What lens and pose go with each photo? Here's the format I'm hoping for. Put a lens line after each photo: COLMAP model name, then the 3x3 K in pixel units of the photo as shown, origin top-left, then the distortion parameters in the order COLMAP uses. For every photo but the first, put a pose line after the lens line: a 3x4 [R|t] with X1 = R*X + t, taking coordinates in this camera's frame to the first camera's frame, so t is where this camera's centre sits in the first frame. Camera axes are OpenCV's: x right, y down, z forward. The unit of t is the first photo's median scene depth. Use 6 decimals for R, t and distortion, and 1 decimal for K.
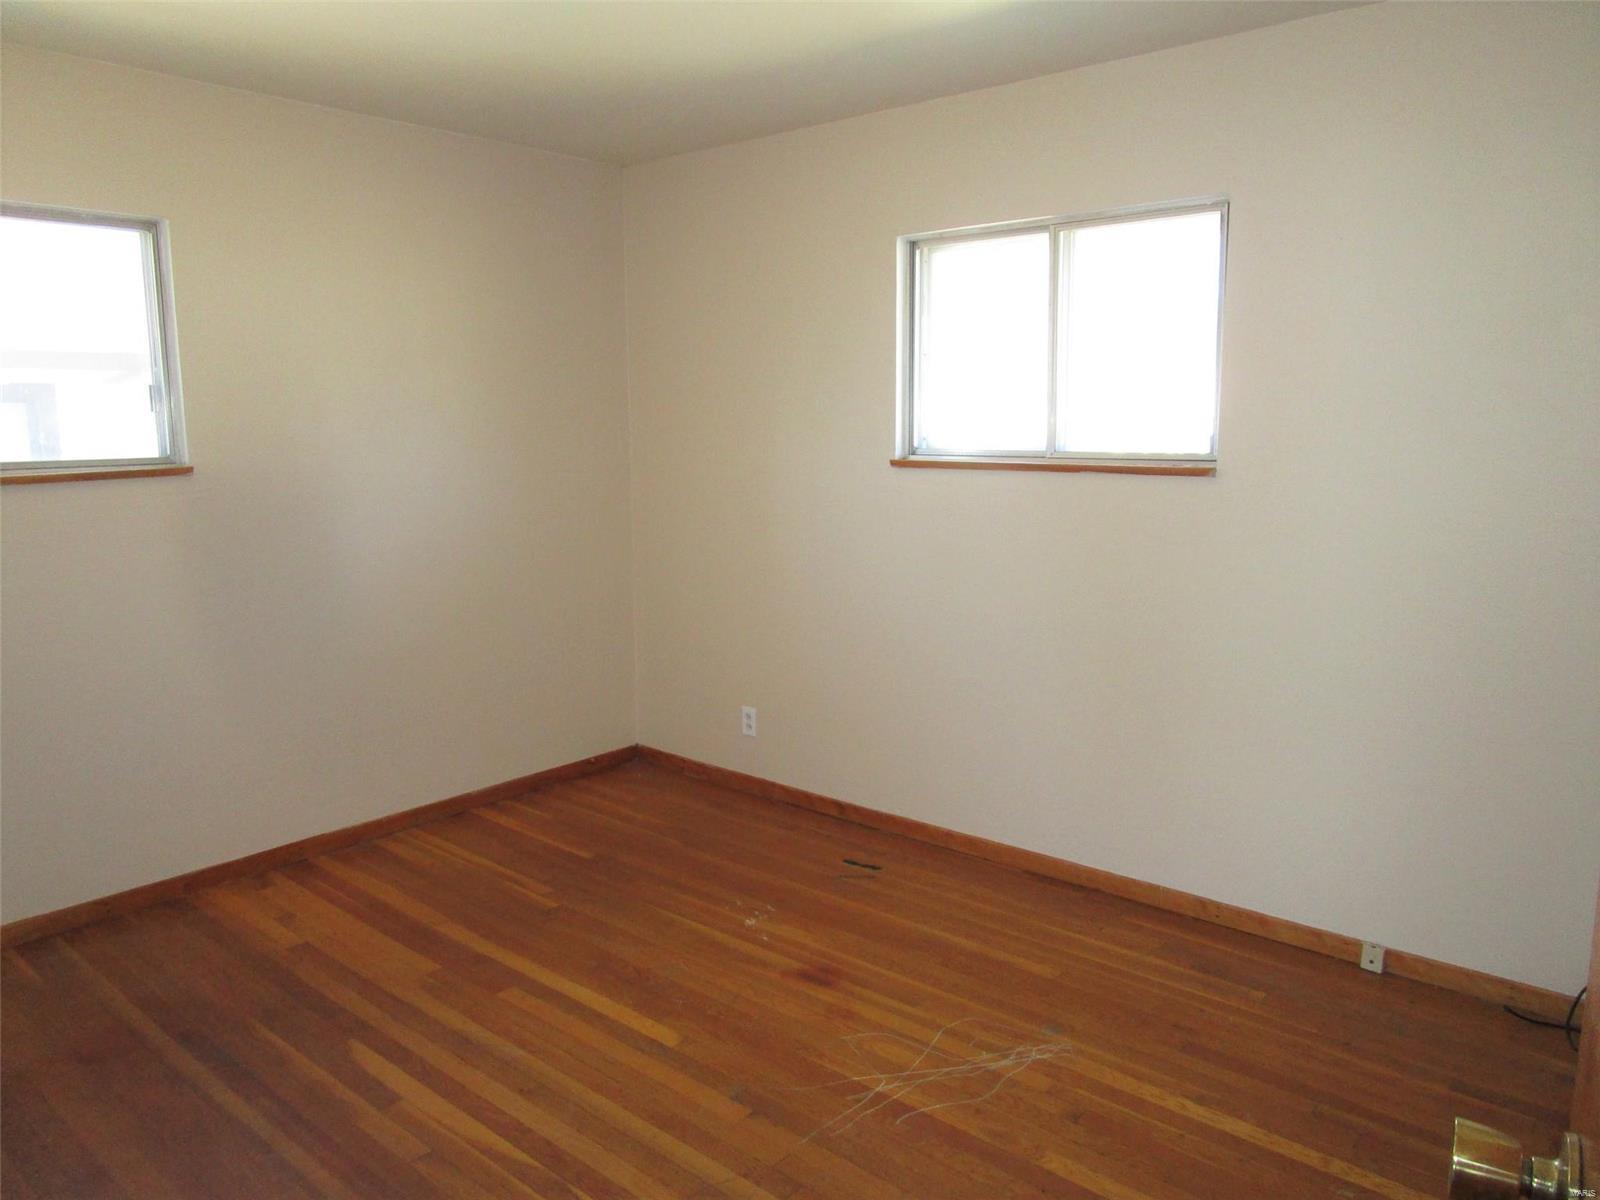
lens RADIAL K [[1258.6, 0, 800.0], [0, 1258.6, 600.0], [0, 0, 1]] dist [-0.039874, -0.000687]
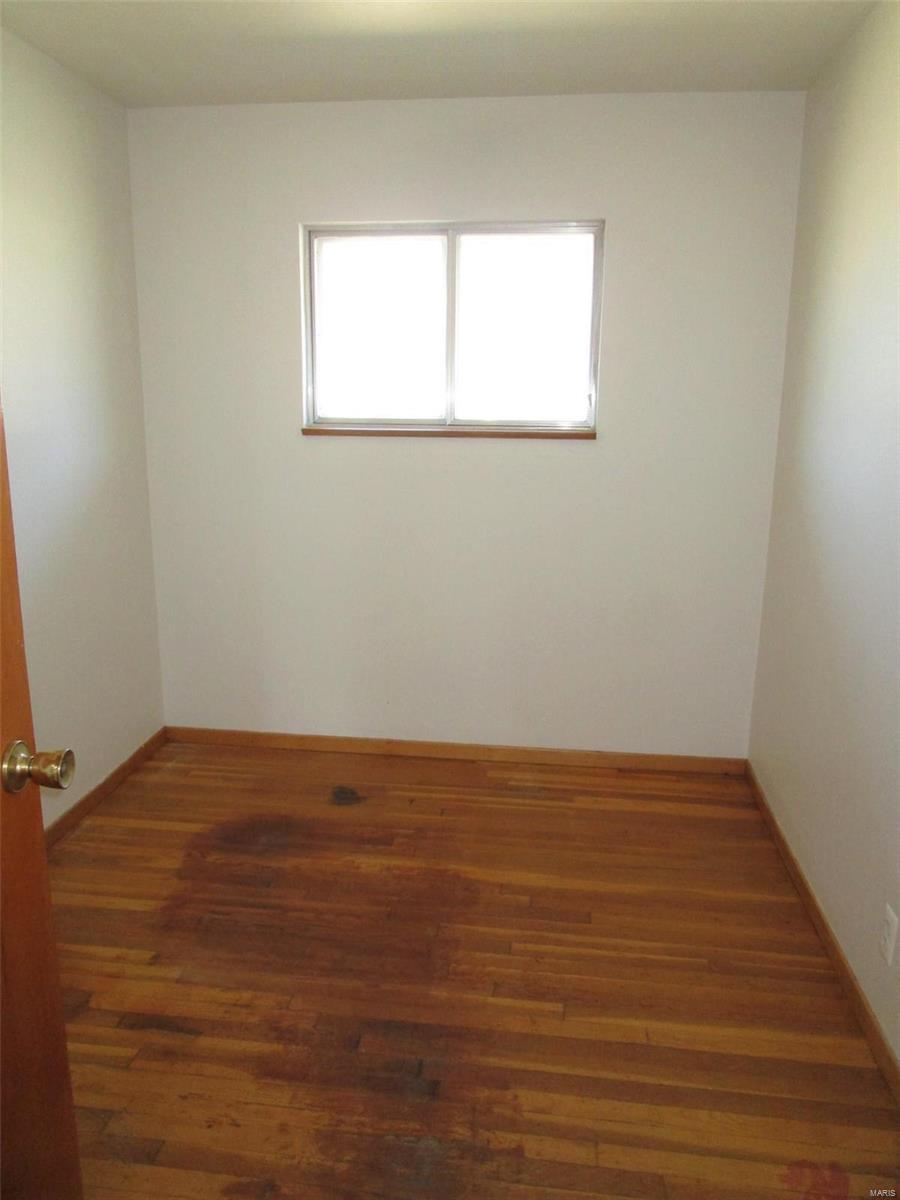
lens RADIAL K [[893.7, 0, 450.0], [0, 893.7, 600.0], [0, 0, 1]] dist [-0.034567, 0.004197]
pose [[0.796637, -0.127832, 0.590786, -0.330119], [0.072719, 0.990552, 0.116273, -0.045900], [-0.600067, -0.049666, 0.798406, 0.298458]]
